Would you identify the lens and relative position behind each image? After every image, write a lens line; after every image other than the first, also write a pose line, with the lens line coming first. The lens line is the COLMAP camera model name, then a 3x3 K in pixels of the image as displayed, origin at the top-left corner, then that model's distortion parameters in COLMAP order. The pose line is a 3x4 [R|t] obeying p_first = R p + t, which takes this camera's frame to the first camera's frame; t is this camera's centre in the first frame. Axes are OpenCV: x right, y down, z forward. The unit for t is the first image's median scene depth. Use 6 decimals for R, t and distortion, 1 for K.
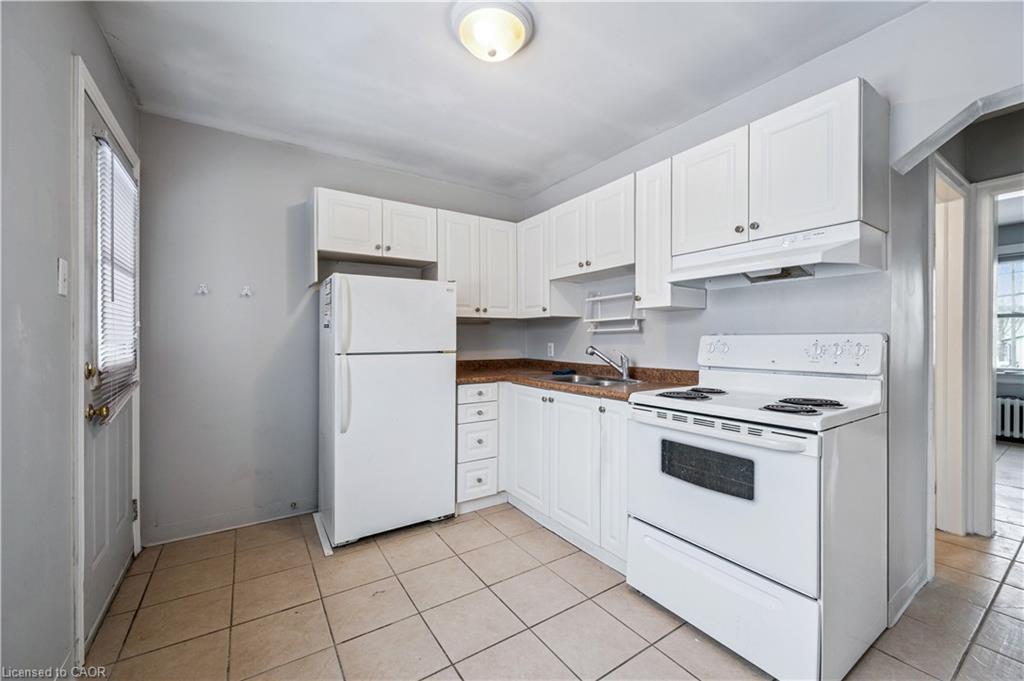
lens RADIAL K [[401.8, 0, 512.0], [0, 401.8, 340.5], [0, 0, 1]] dist [0.001019, 0.000115]
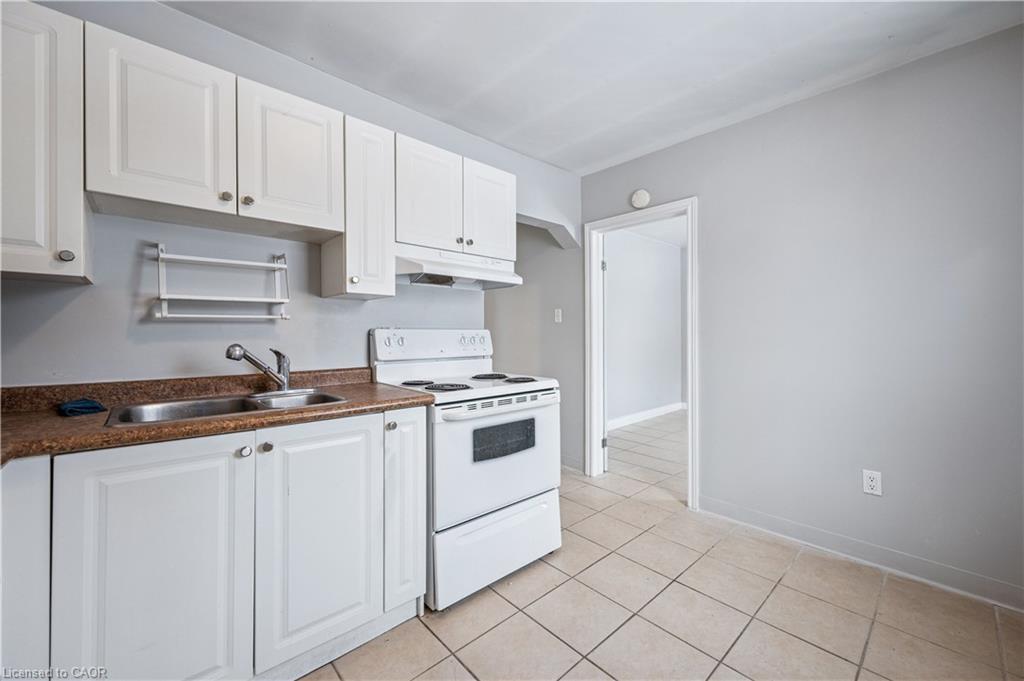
lens RADIAL K [[409.7, 0, 524.5], [0, 409.7, 334.2], [0, 0, 1]] dist [0.001767, 0.000124]
pose [[-0.170422, 0.001057, 0.985371, -0.632578], [0.001902, 0.999998, -0.000744, 0.001334], [-0.985369, 0.001747, -0.170424, 0.976701]]
